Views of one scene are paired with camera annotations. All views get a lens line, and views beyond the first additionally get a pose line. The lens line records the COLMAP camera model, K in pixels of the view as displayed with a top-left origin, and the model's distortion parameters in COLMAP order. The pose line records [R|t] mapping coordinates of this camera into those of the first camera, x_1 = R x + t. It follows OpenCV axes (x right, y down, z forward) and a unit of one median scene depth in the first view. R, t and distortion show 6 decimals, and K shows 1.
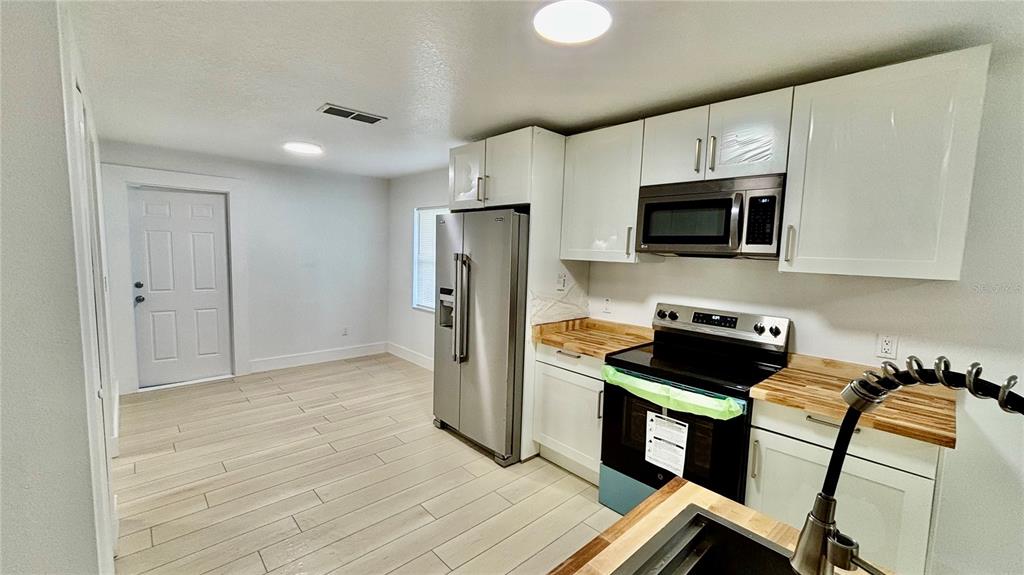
lens RADIAL K [[412.9, 0, 512.1], [0, 412.9, 285.6], [0, 0, 1]] dist [0.005805, -0.001610]
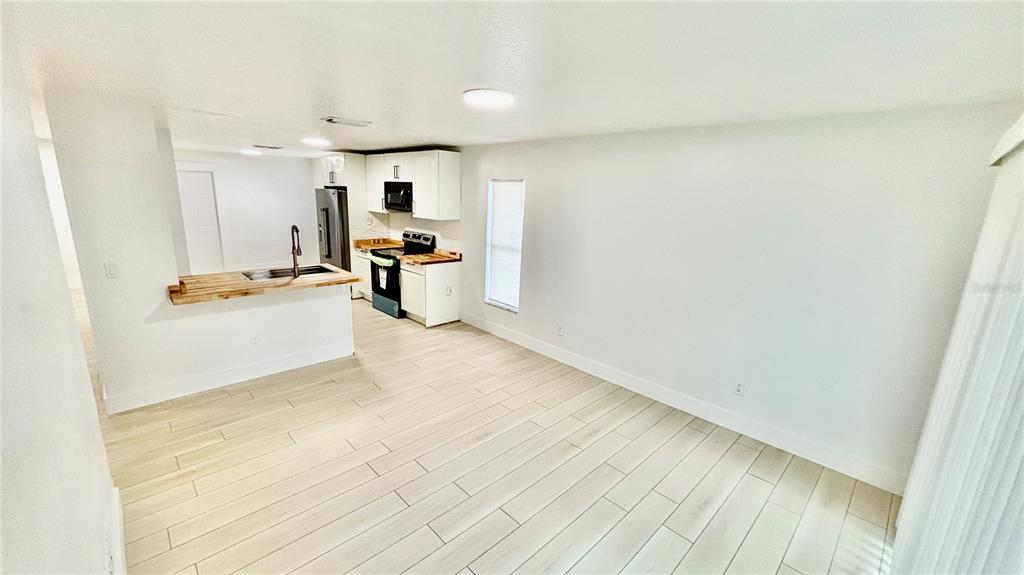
lens RADIAL K [[412.9, 0, 513.6], [0, 412.9, 293.3], [0, 0, 1]] dist [0.005805, -0.001610]
pose [[0.999866, -0.002063, 0.016264, 0.952024], [-0.000337, 0.989254, 0.146208, 0.052388], [-0.016391, -0.146194, 0.989120, -1.419326]]
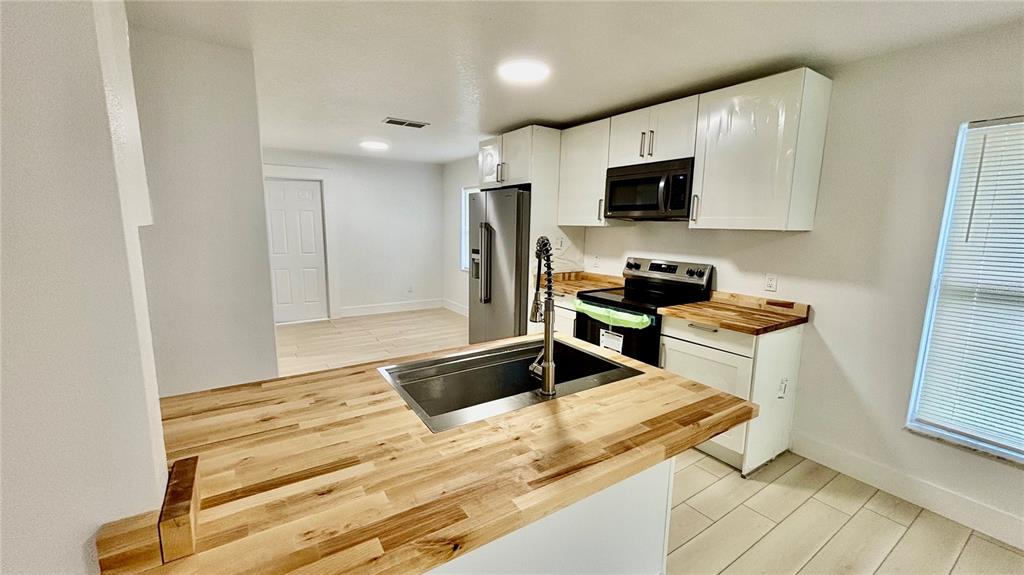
lens RADIAL K [[412.9, 0, 512.3], [0, 412.9, 286.1], [0, 0, 1]] dist [0.005805, -0.001610]
pose [[0.987076, 0.011380, -0.159845, 0.204309], [-0.002666, 0.998504, 0.054622, 0.063488], [0.160228, -0.053490, 0.985630, -0.360747]]
